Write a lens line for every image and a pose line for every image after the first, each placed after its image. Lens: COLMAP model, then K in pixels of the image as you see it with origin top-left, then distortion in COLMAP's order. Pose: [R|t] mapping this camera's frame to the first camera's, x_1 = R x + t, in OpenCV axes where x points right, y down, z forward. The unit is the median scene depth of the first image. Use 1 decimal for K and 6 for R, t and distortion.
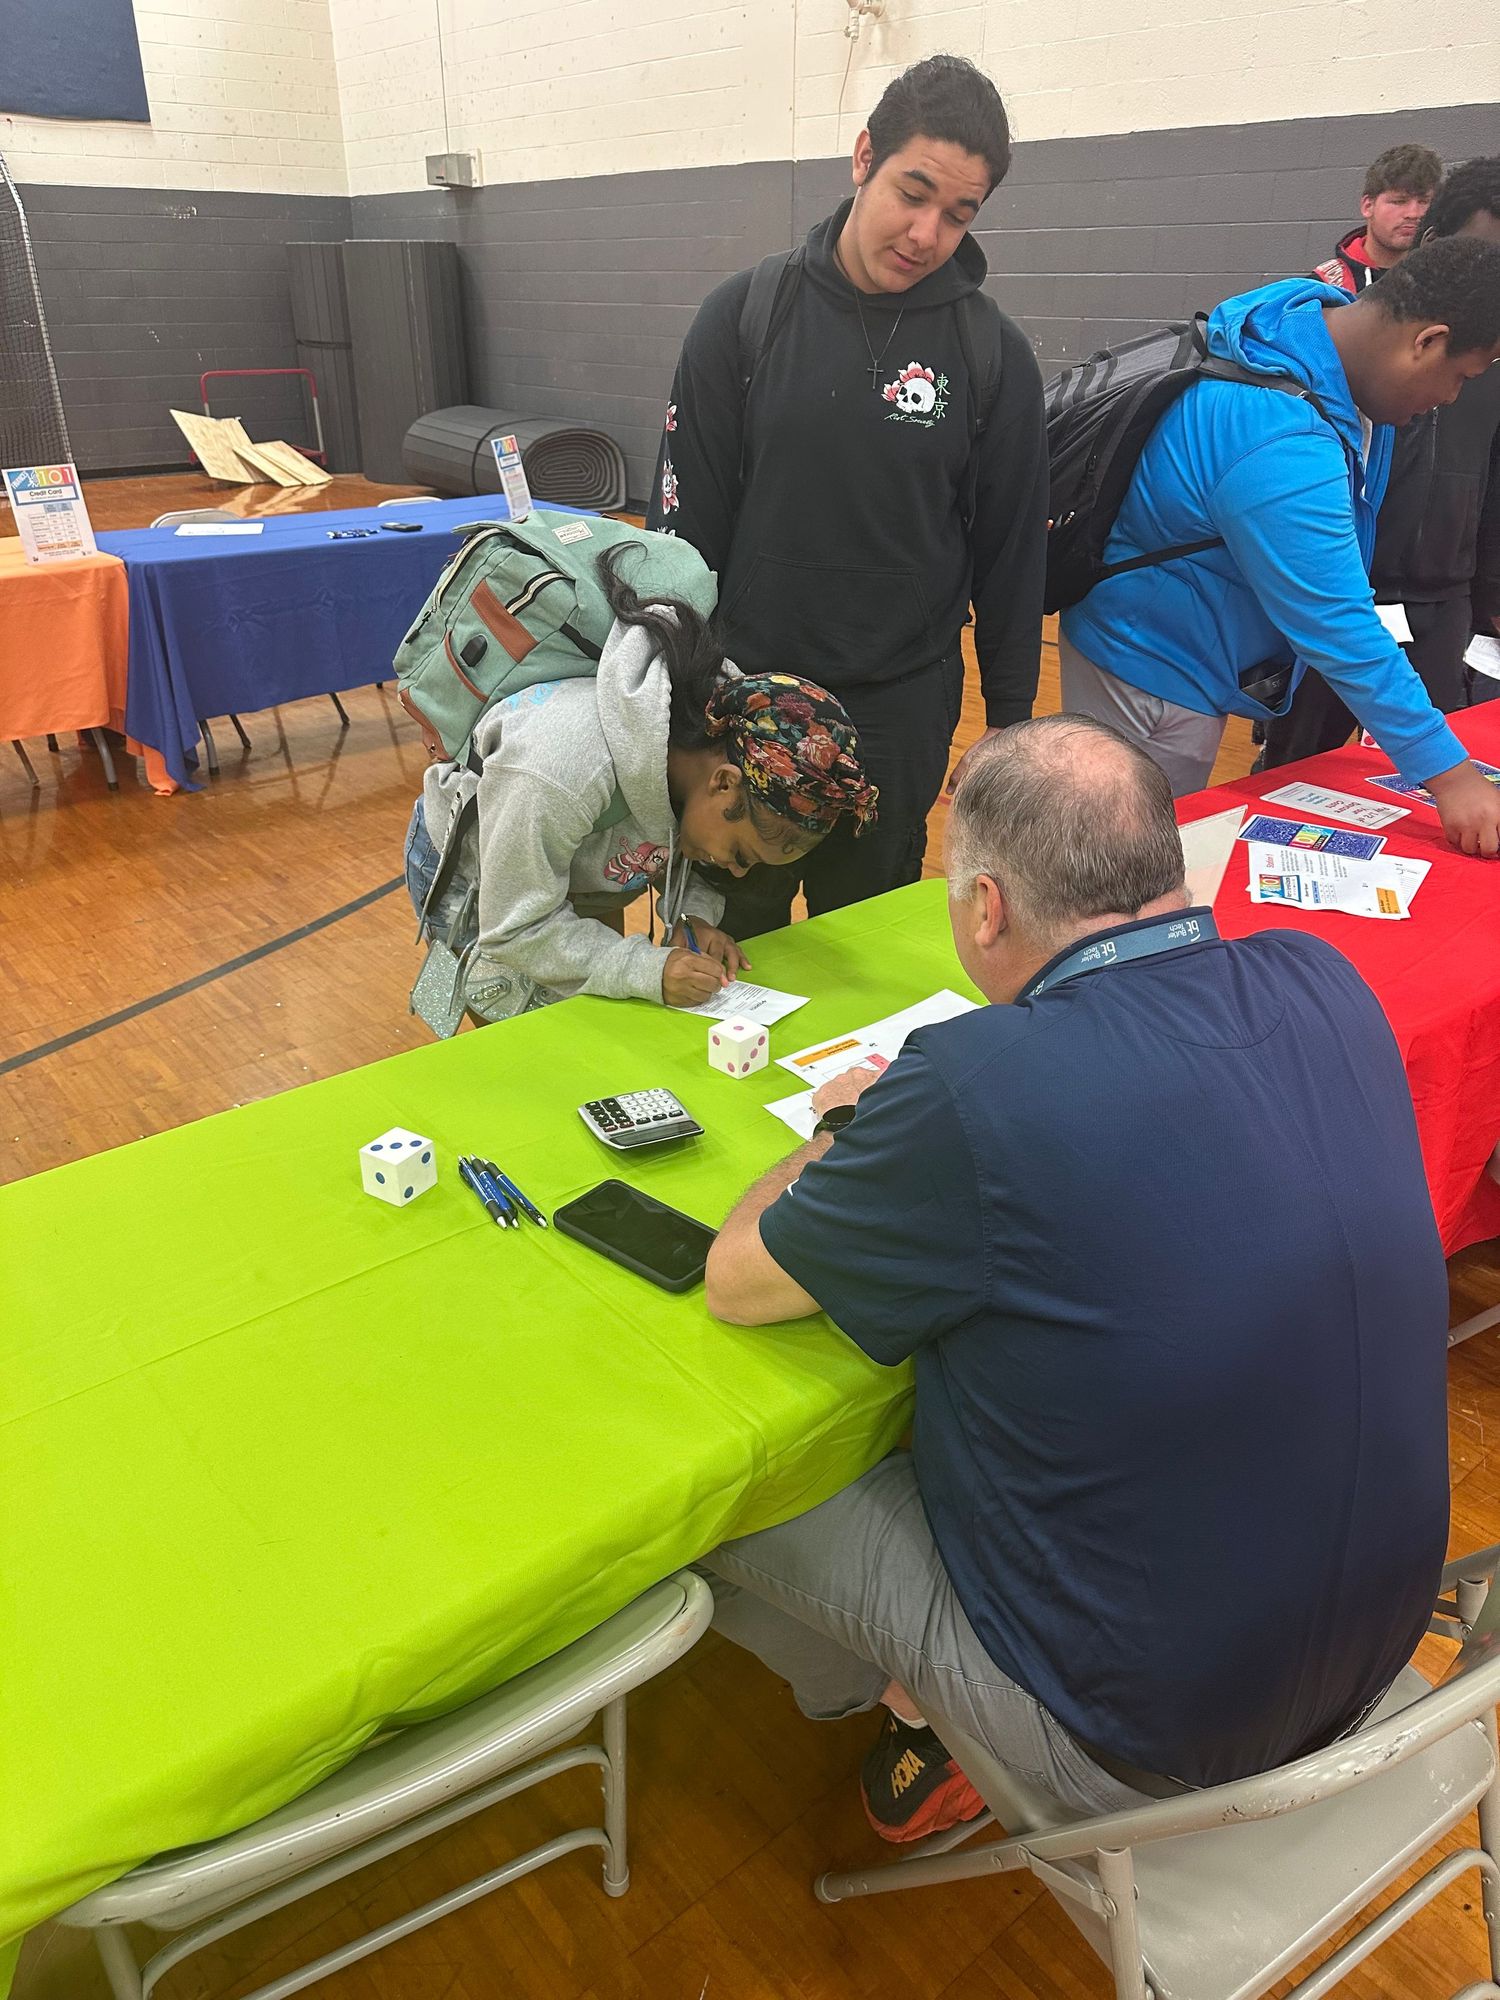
lens RADIAL K [[1413.8, 0, 750.0], [0, 1413.8, 1000.0], [0, 0, 1]] dist [-0.003086, -0.006681]
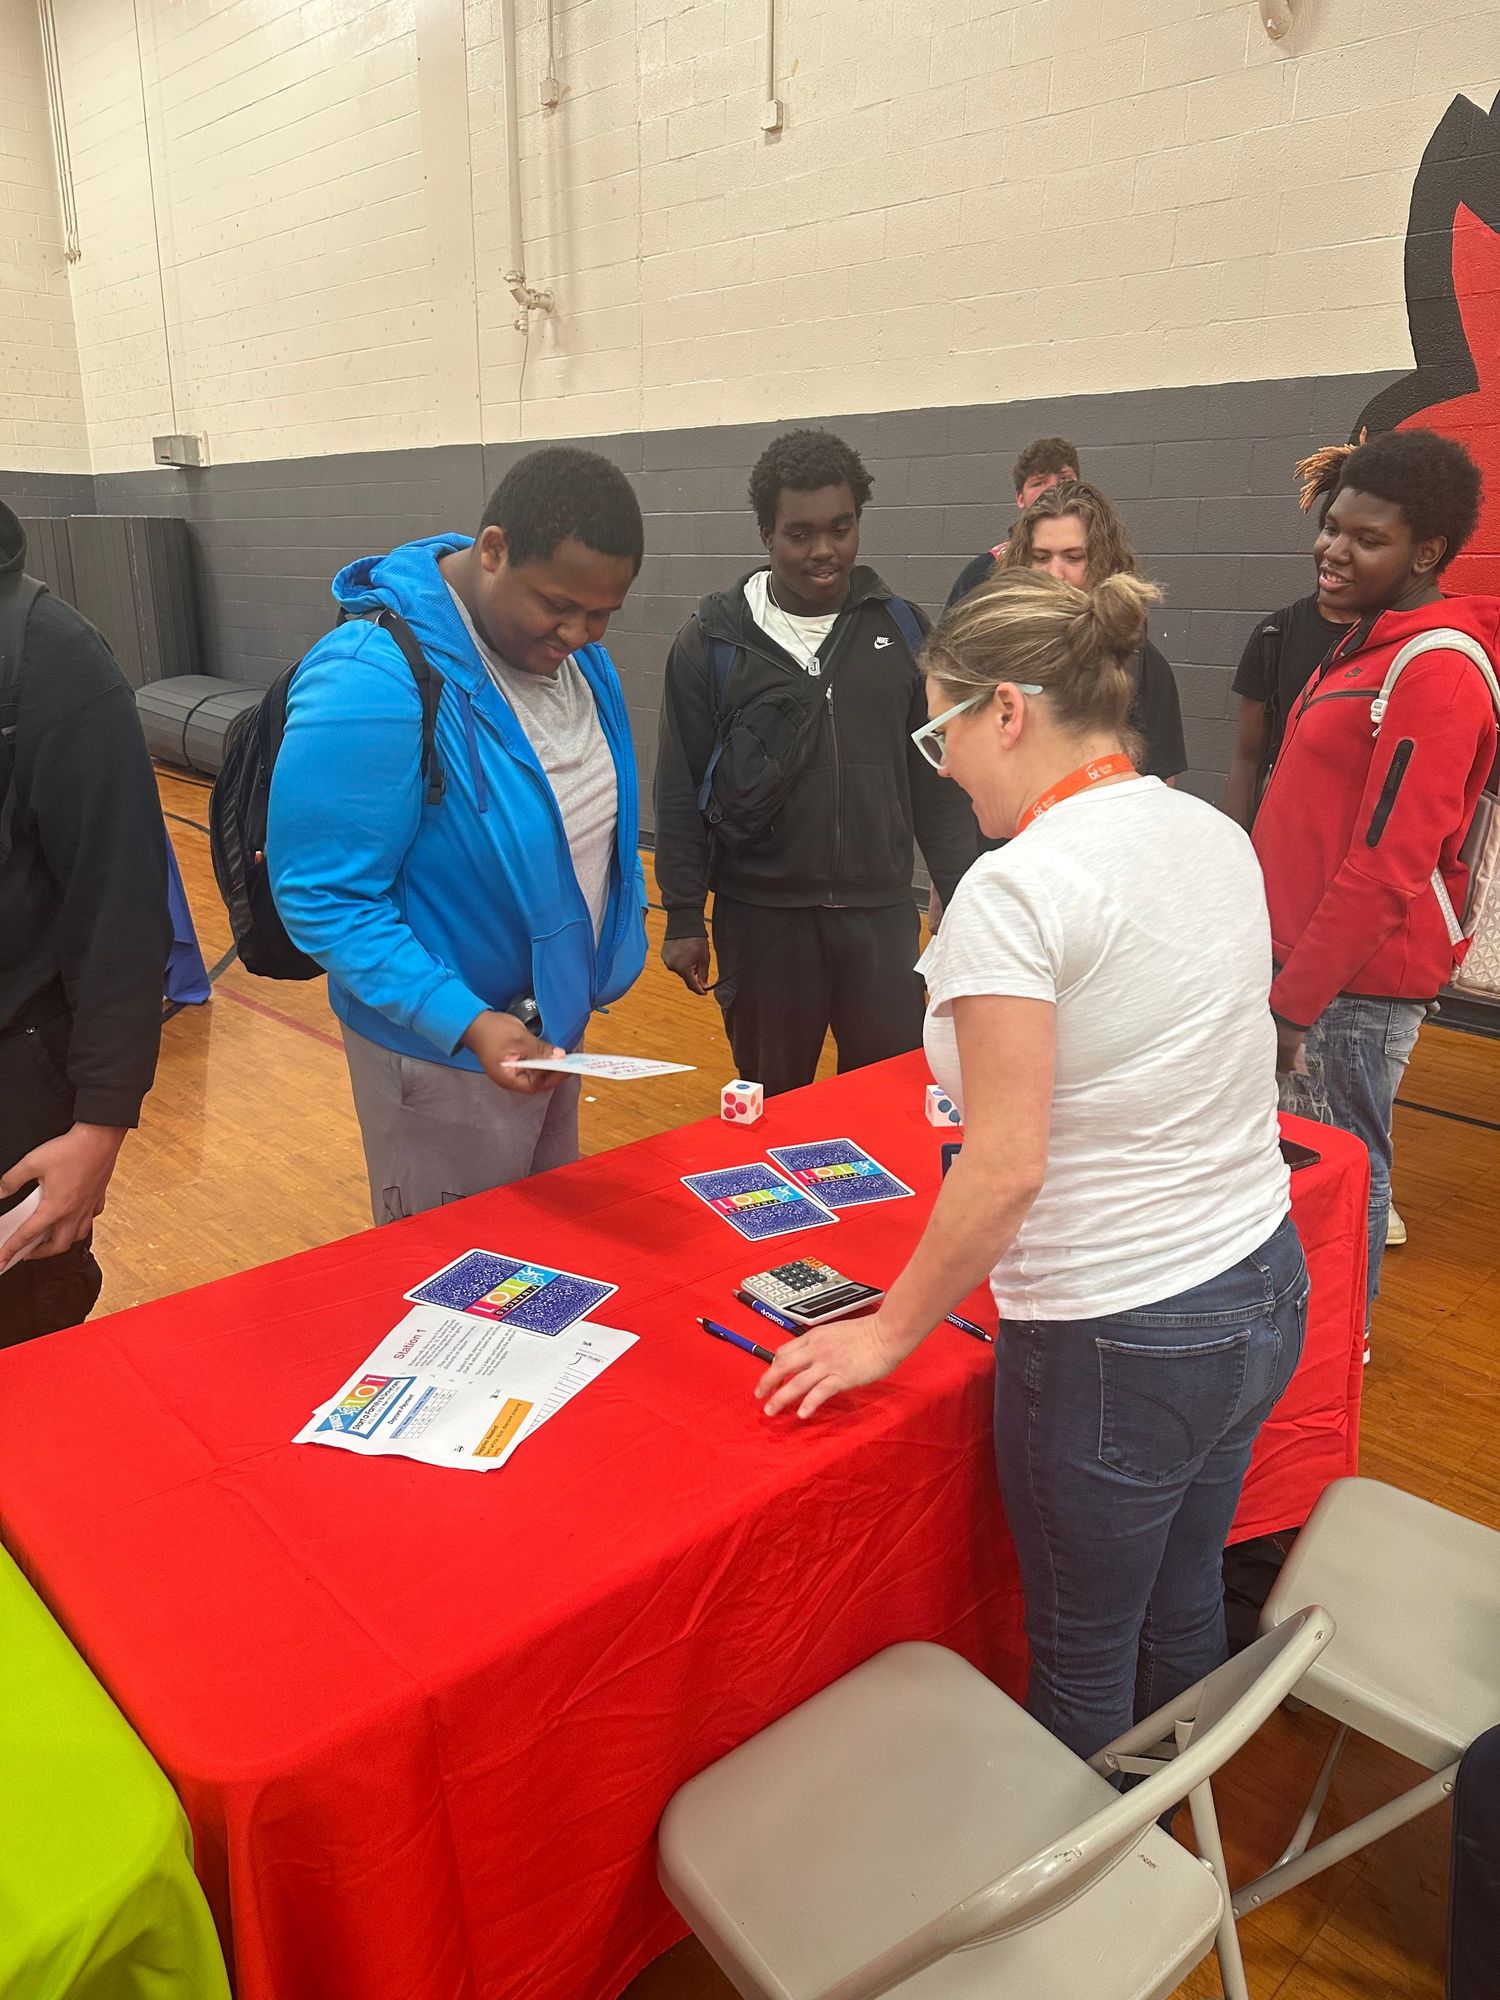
lens RADIAL K [[1413.8, 0, 750.0], [0, 1413.8, 1000.0], [0, 0, 1]] dist [-0.003086, -0.006681]
pose [[0.996013, -0.020704, 0.086772, 0.094472], [0.034863, 0.985679, -0.164989, -0.028622], [-0.082114, 0.167357, 0.982471, 0.054544]]
